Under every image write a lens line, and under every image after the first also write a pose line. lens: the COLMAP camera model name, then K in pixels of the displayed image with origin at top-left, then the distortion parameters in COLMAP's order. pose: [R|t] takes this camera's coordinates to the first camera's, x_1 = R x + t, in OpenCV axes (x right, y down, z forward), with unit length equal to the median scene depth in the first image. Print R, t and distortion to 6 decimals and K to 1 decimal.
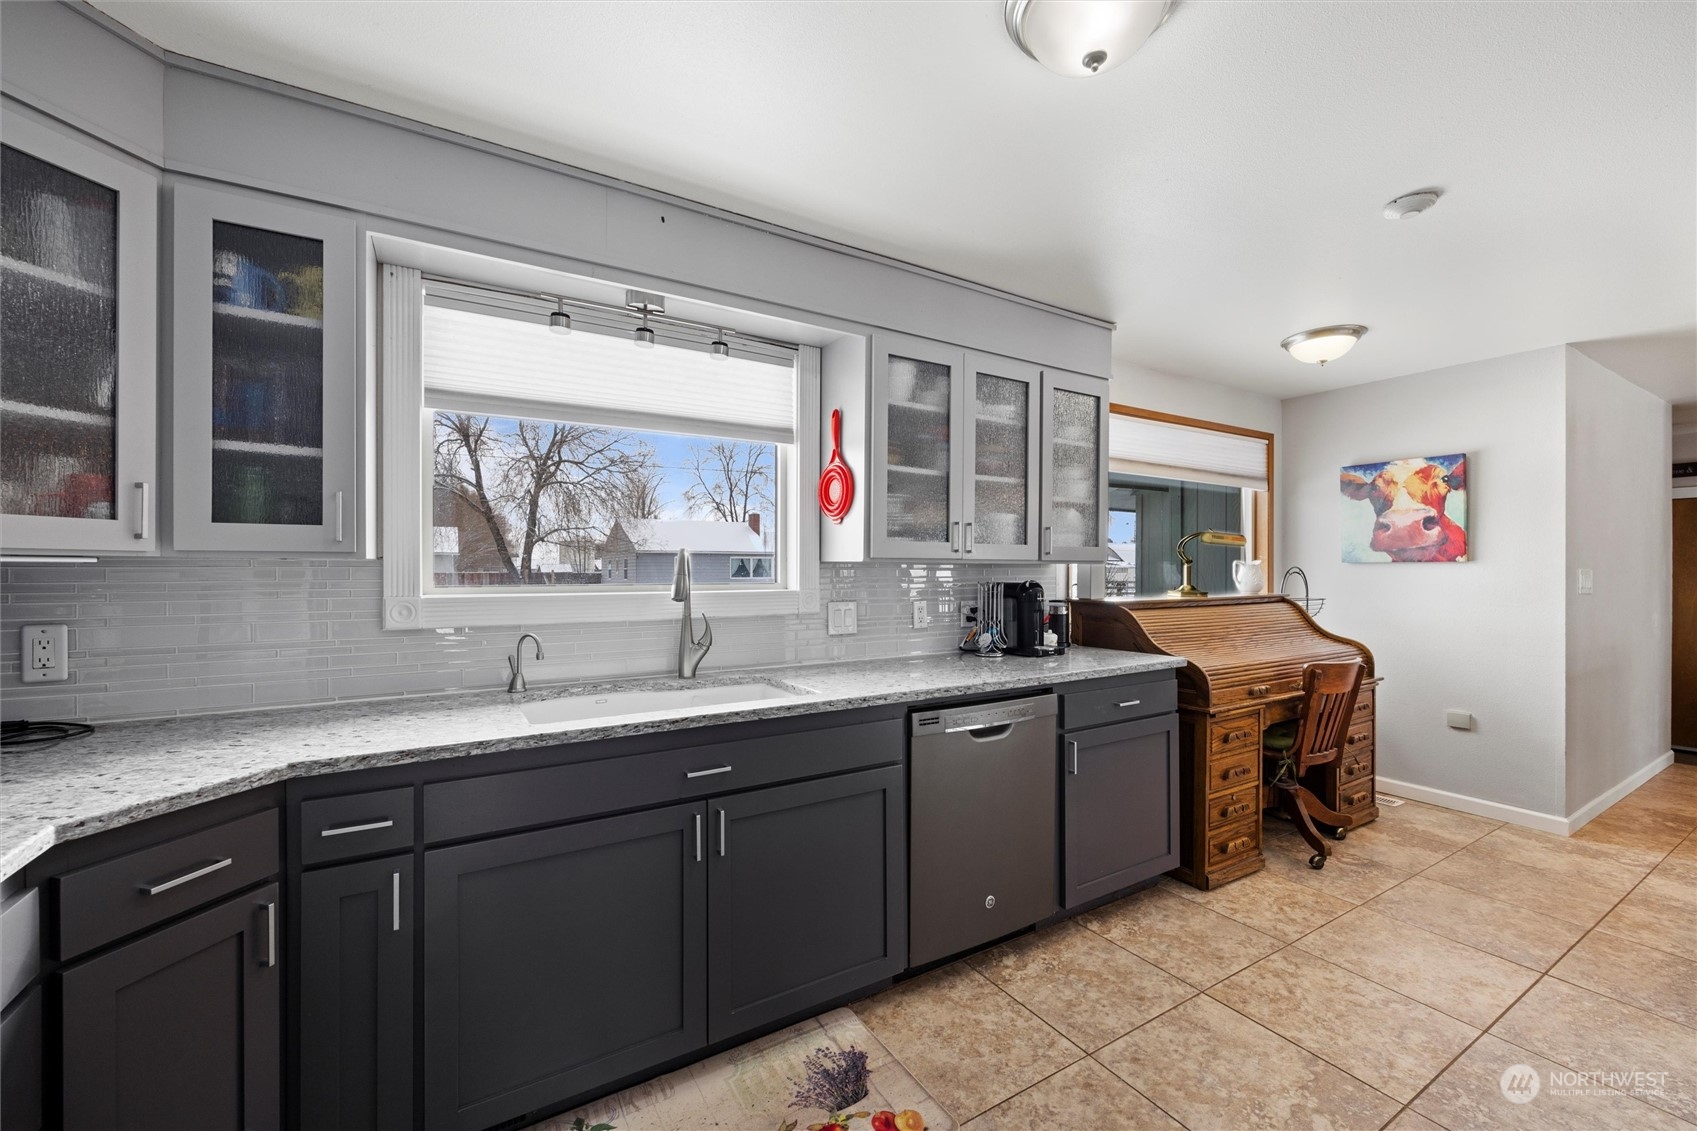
lens RADIAL K [[675.8, 0, 846.9], [0, 675.8, 564.9], [0, 0, 1]] dist [-0.001222, -0.000156]
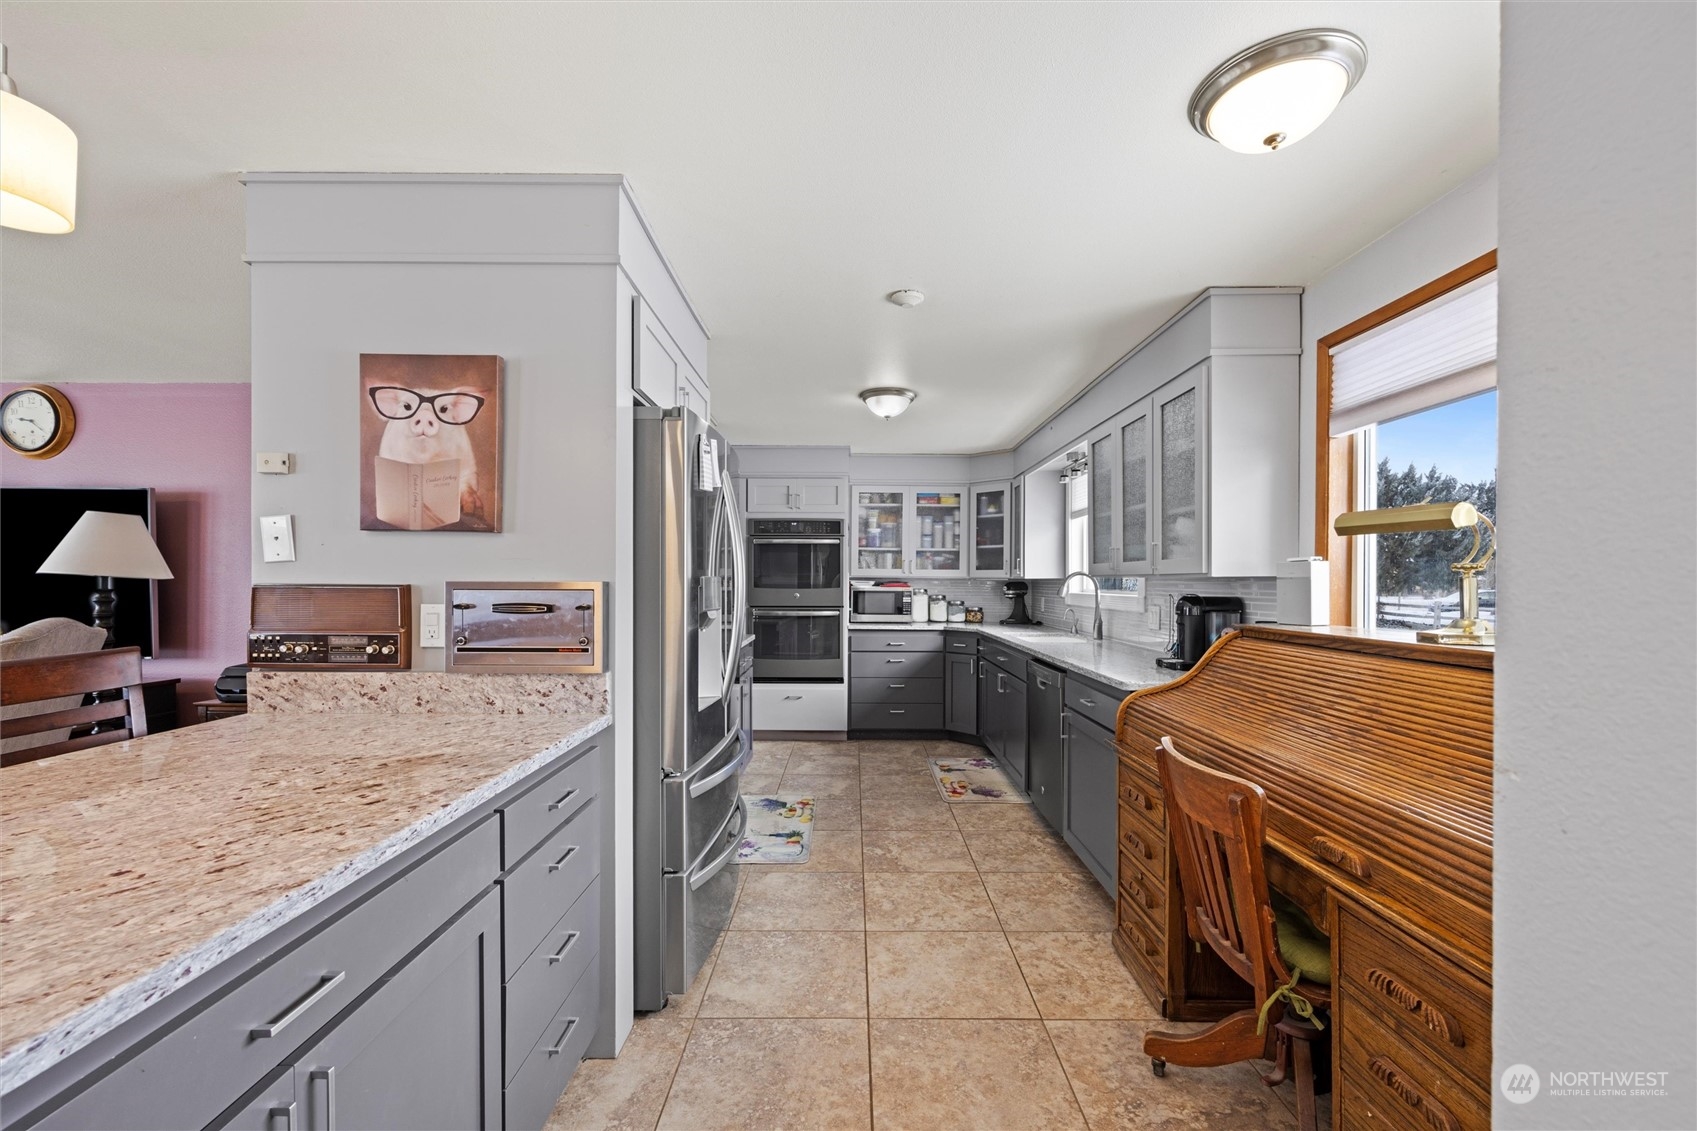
lens RADIAL K [[675.8, 0, 847.2], [0, 675.8, 576.5], [0, 0, 1]] dist [-0.001222, -0.000156]
pose [[-0.516187, -0.004490, -0.856464, 1.823361], [-0.001627, 0.999990, -0.004262, 0.005803], [0.856474, -0.000806, -0.516189, 1.436288]]
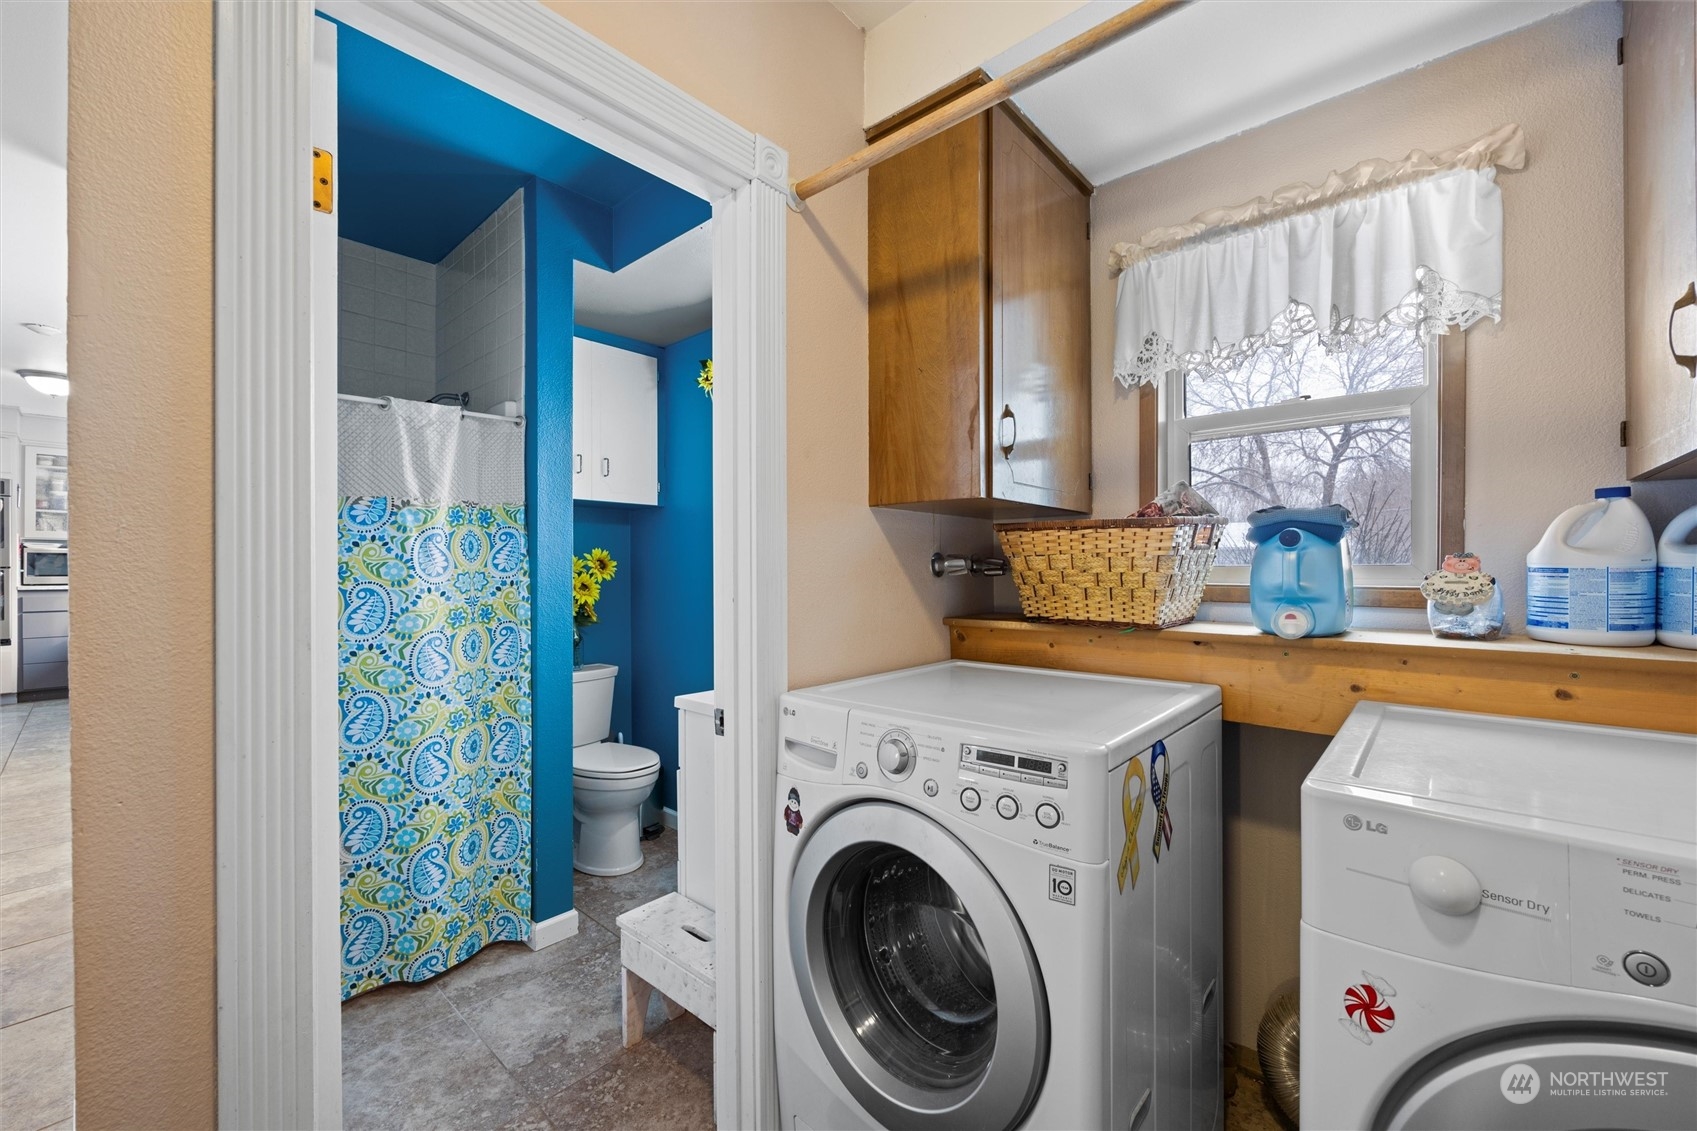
lens RADIAL K [[675.8, 0, 847.3], [0, 675.8, 567.3], [0, 0, 1]] dist [-0.001222, -0.000156]
pose [[0.291324, 0.005148, -0.956611, 2.903403], [-0.001555, 0.999987, 0.004907, 0.084980], [0.956623, 0.000058, 0.291328, 2.313686]]
